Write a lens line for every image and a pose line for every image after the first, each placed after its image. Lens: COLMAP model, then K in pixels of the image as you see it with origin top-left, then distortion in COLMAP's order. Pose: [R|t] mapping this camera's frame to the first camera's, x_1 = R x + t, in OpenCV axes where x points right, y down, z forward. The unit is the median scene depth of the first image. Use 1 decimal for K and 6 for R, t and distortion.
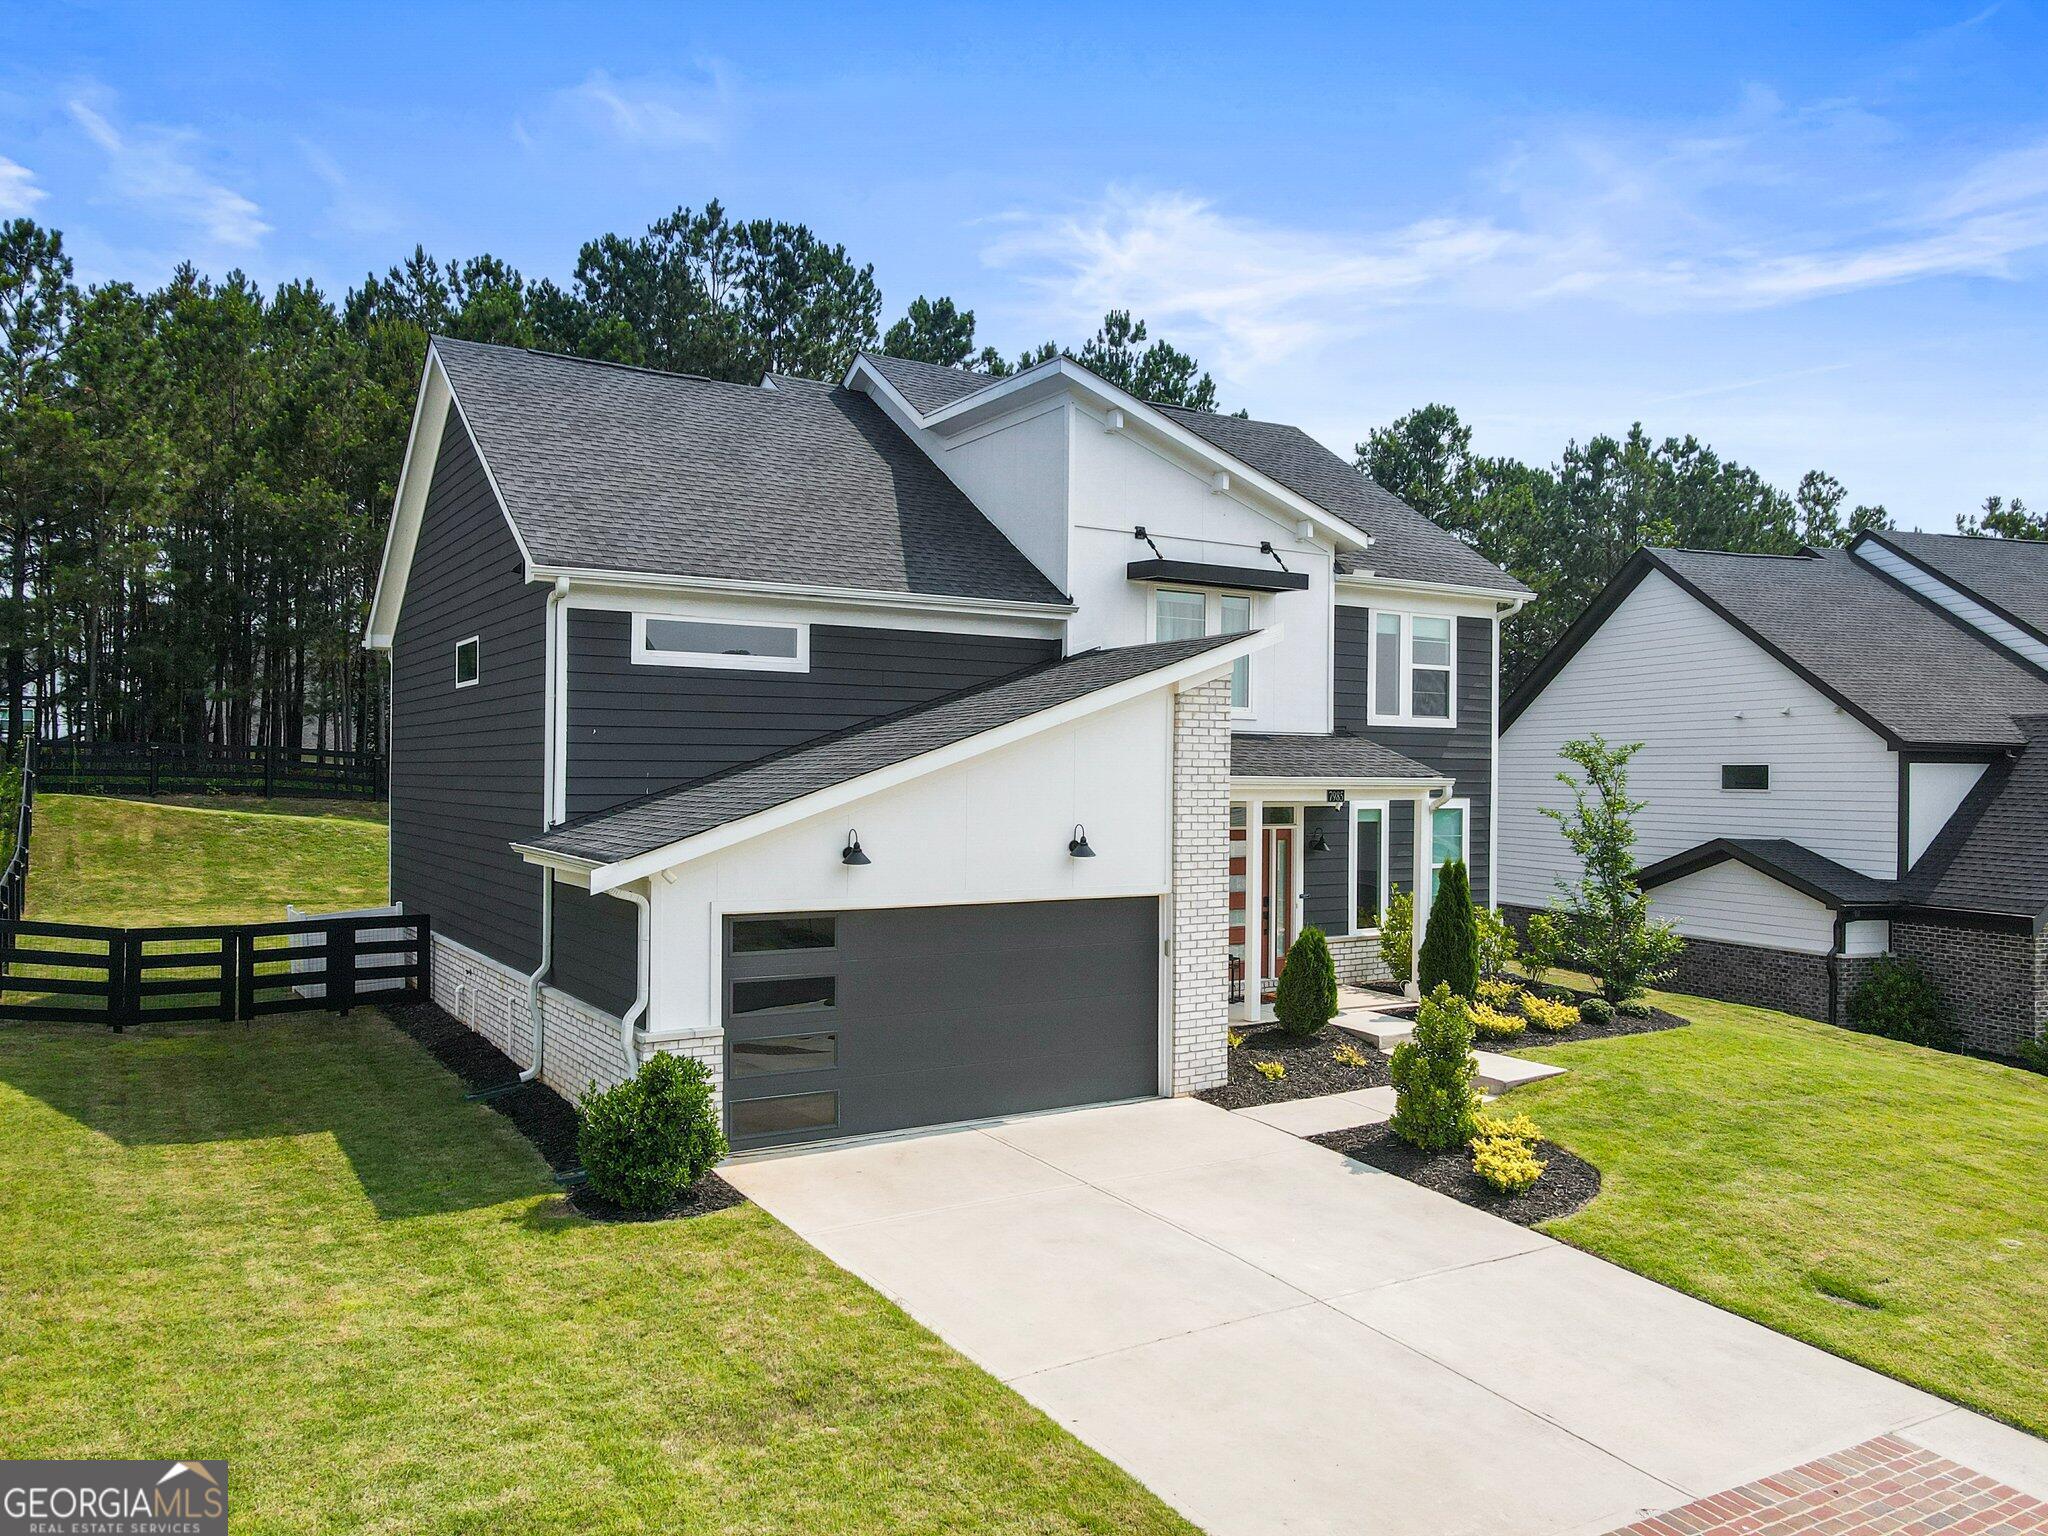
lens RADIAL K [[1496.1, 0, 1024.0], [0, 1496.1, 768.0], [0, 0, 1]] dist [0.012943, 0.011751]
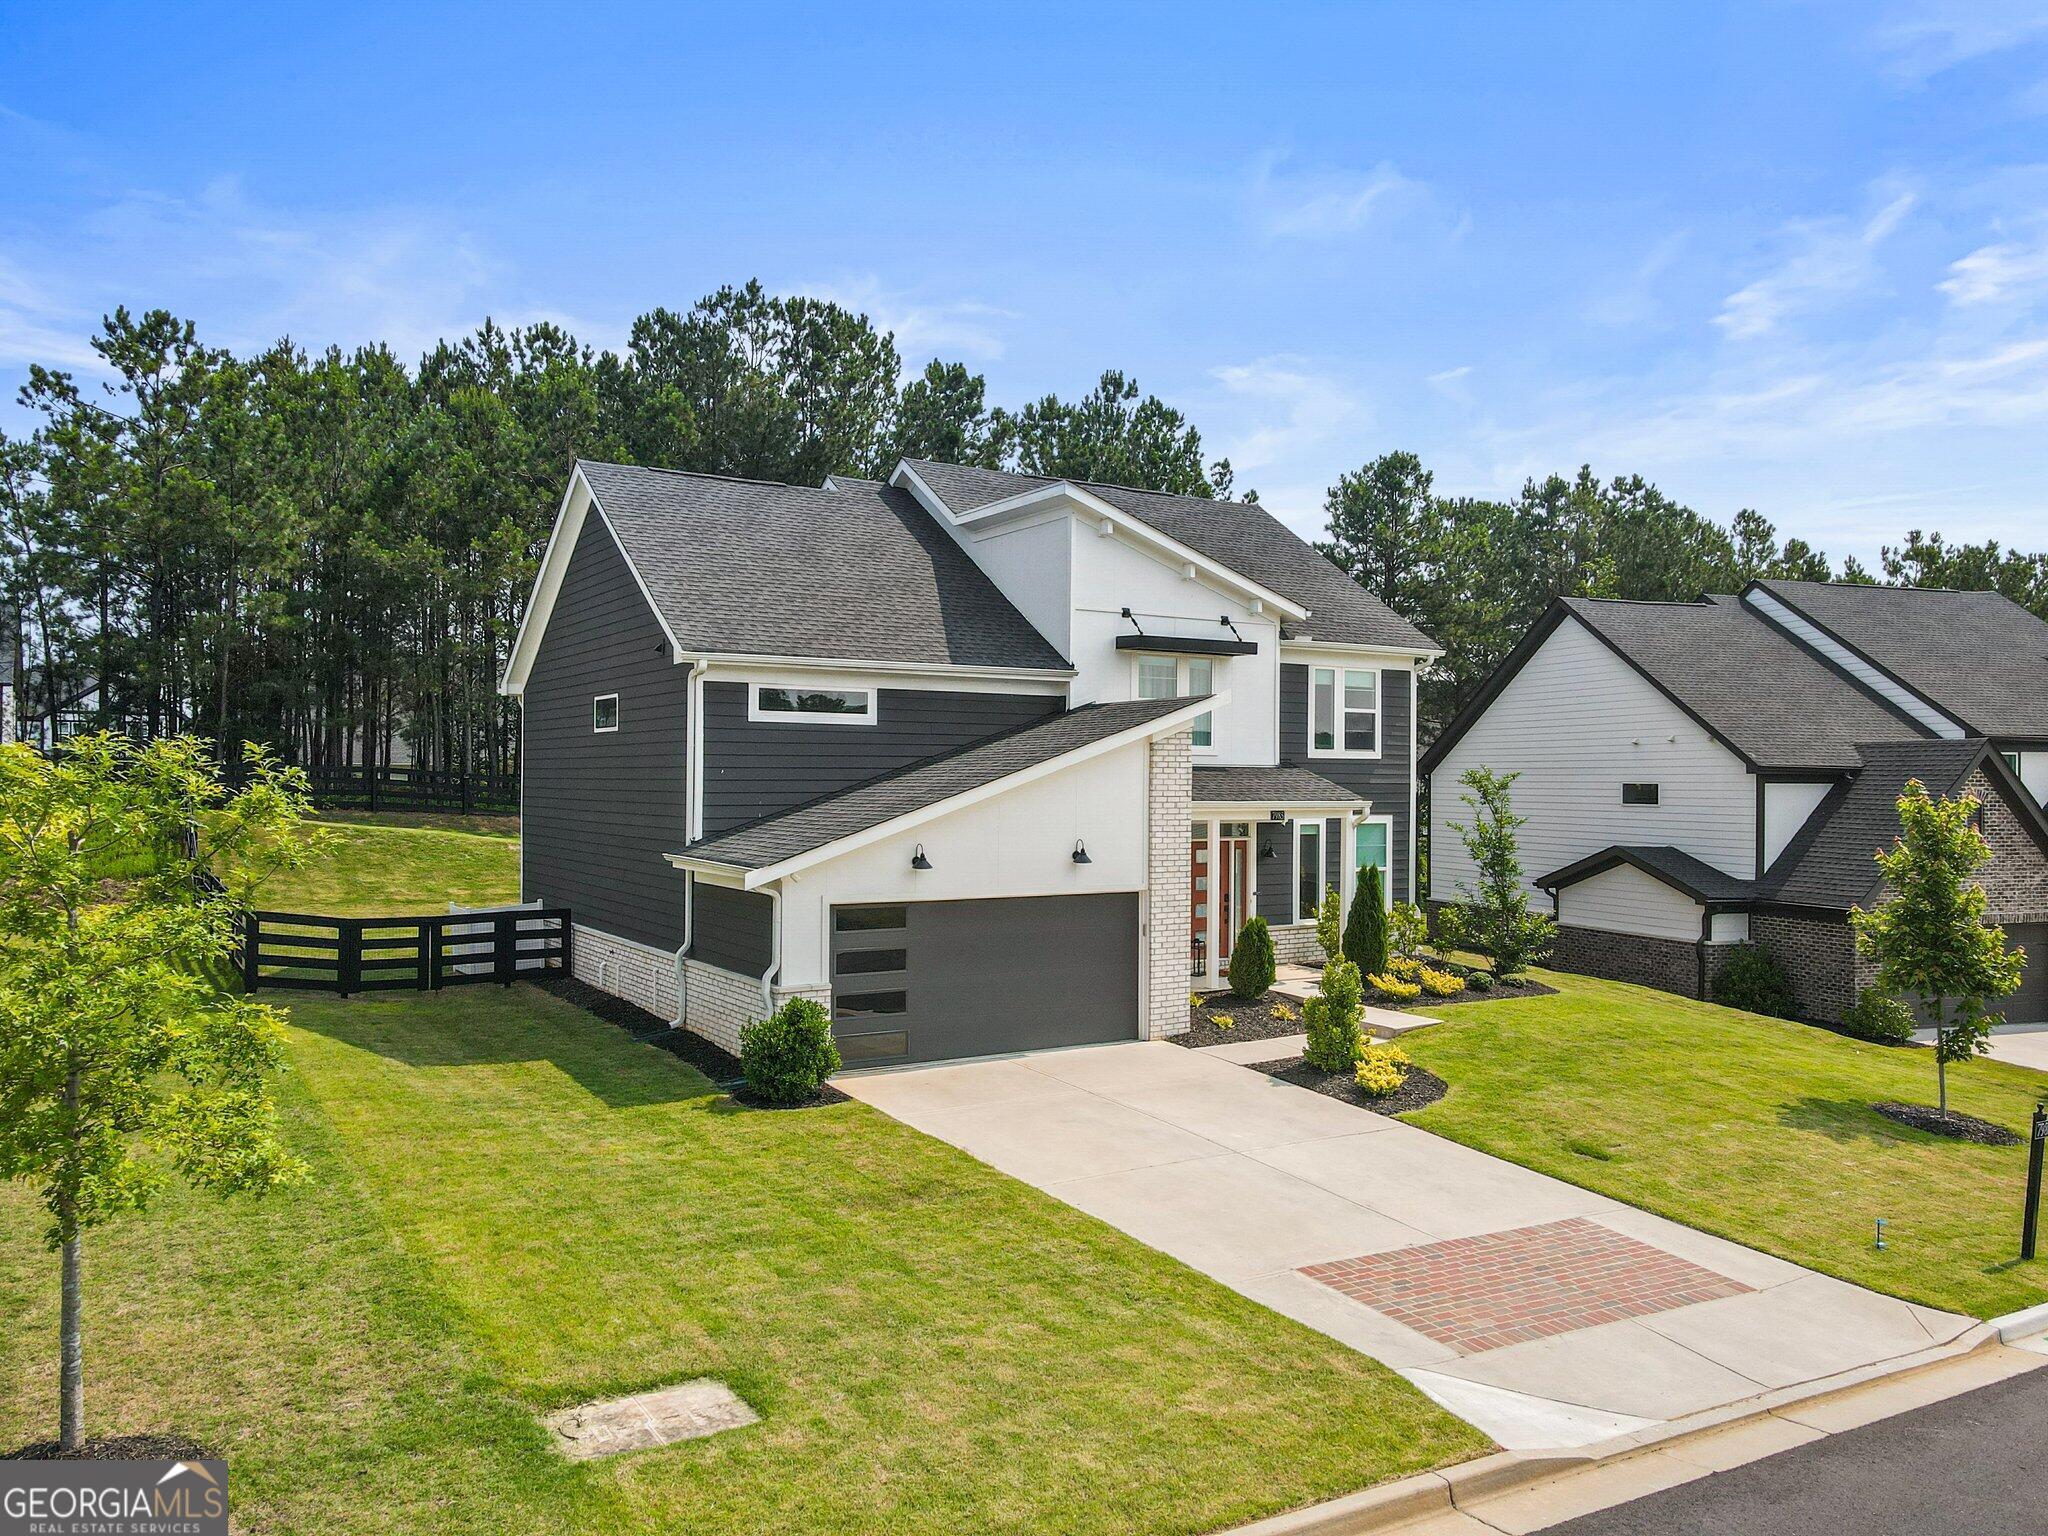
lens RADIAL K [[1496.1, 0, 1024.0], [0, 1496.1, 768.0], [0, 0, 1]] dist [0.012943, 0.011751]
pose [[0.999998, -0.001765, 0.000931, -0.011232], [0.001767, 0.999994, -0.002826, -0.017595], [-0.000926, 0.002828, 0.999996, -0.272161]]
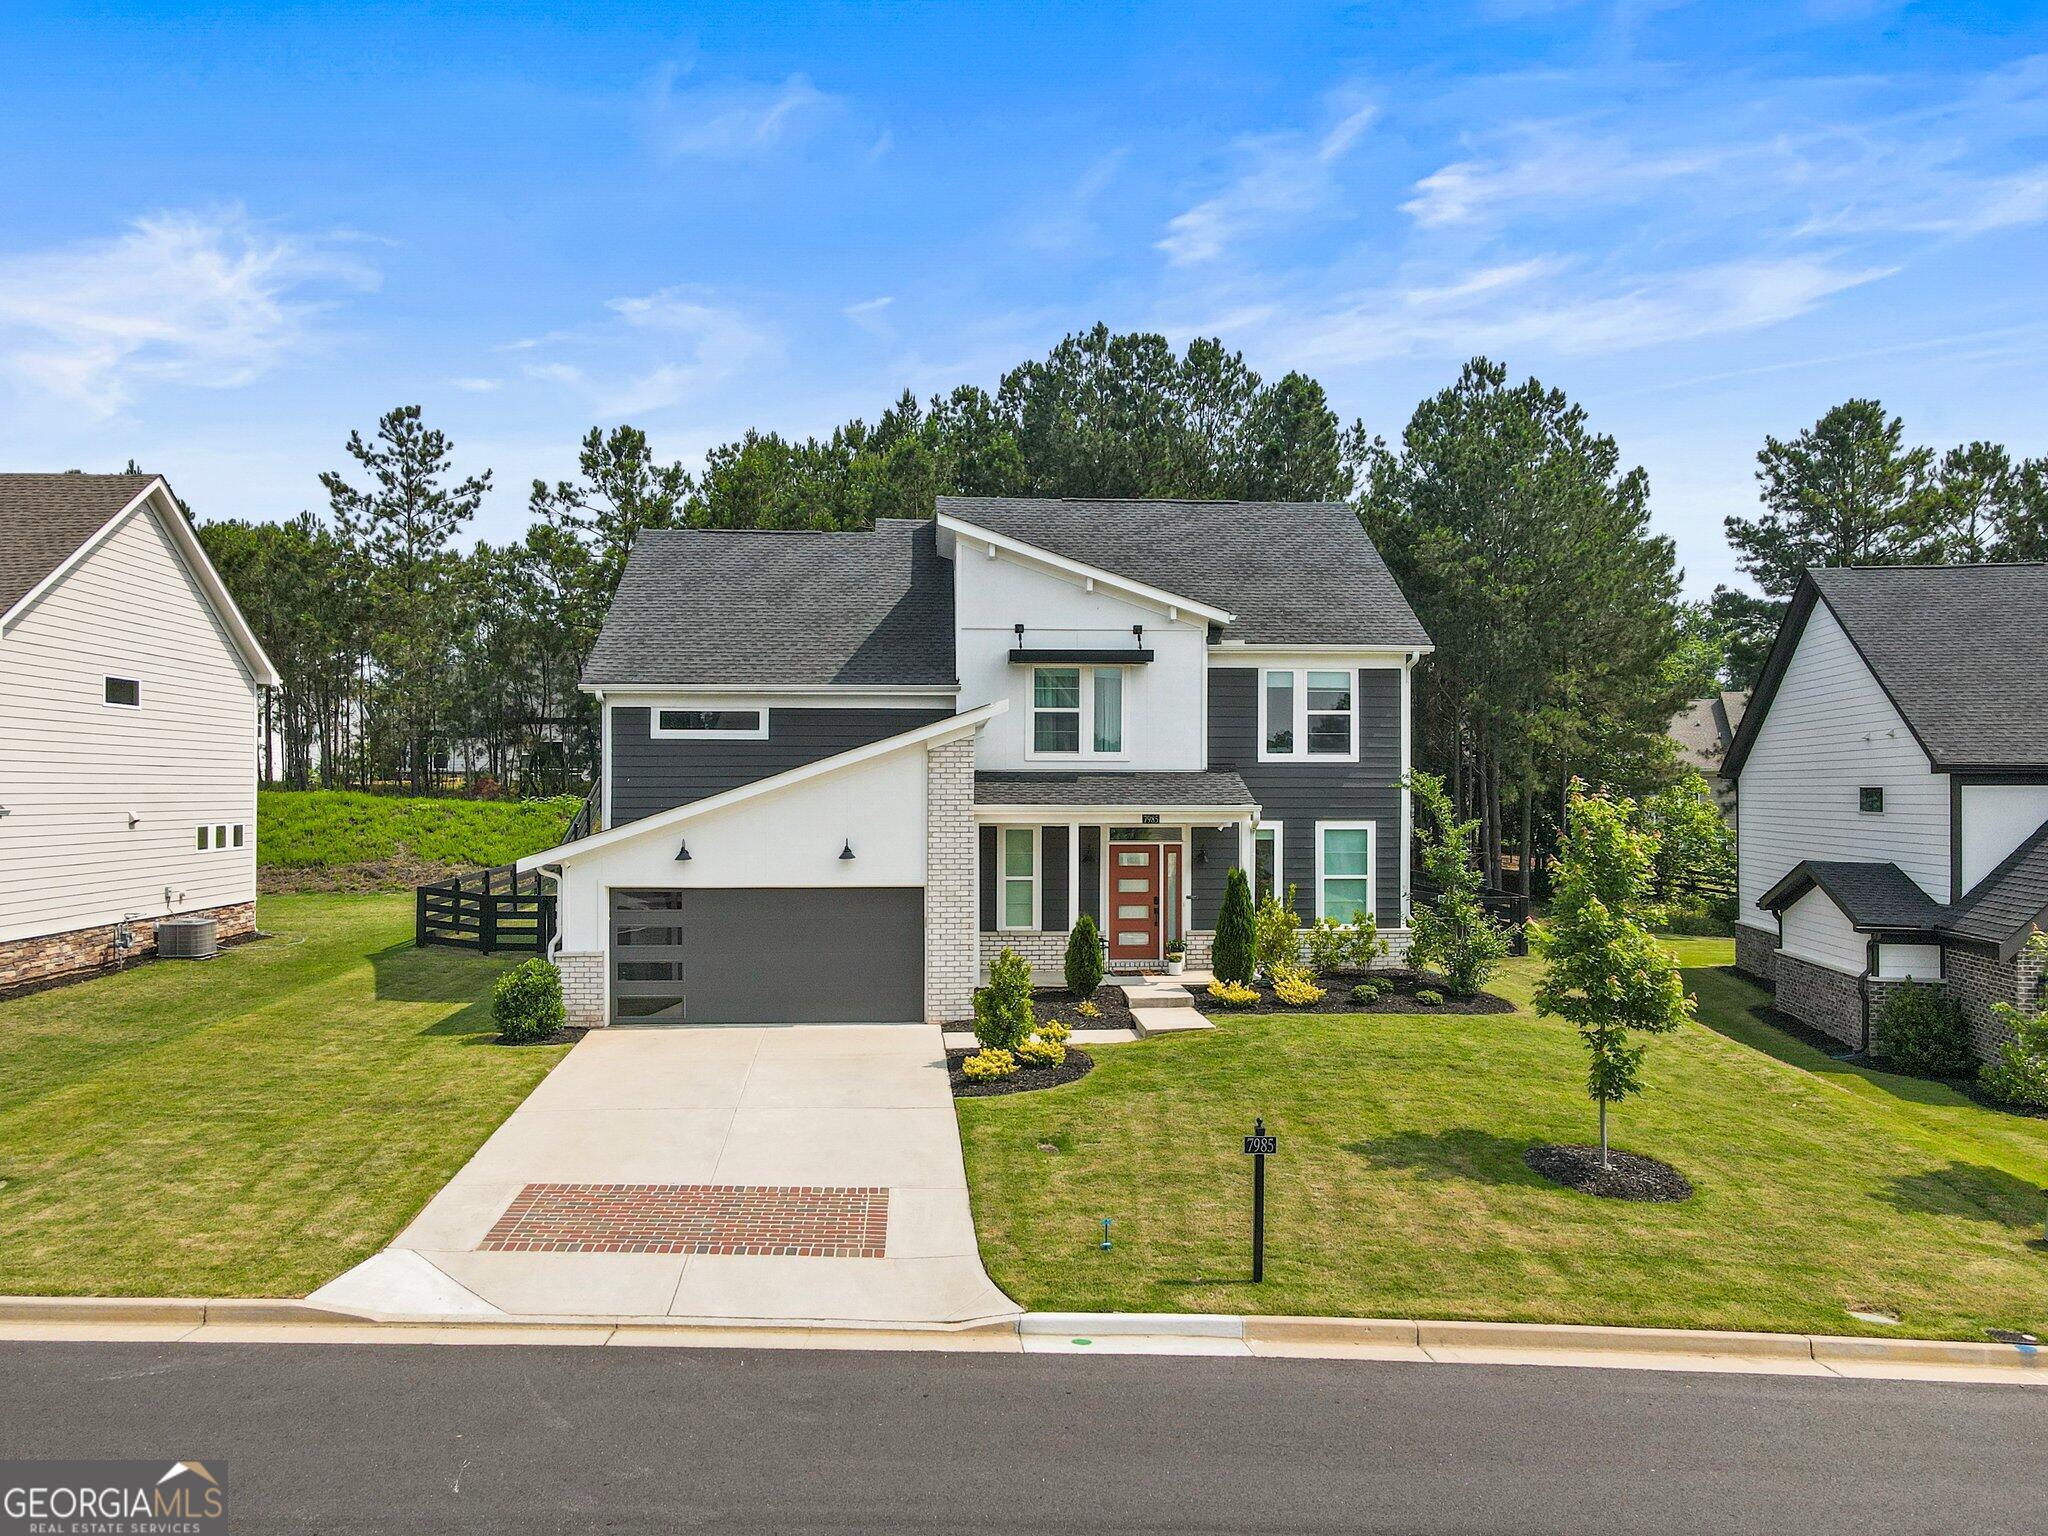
lens RADIAL K [[1503.3, 0, 1024.0], [0, 1503.3, 768.0], [0, 0, 1]] dist [0.009533, 0.005784]
pose [[0.882602, -0.014356, -0.469902, 0.673388], [0.008565, 0.999859, -0.014460, -0.007564], [0.470043, 0.008737, 0.882600, -0.202971]]
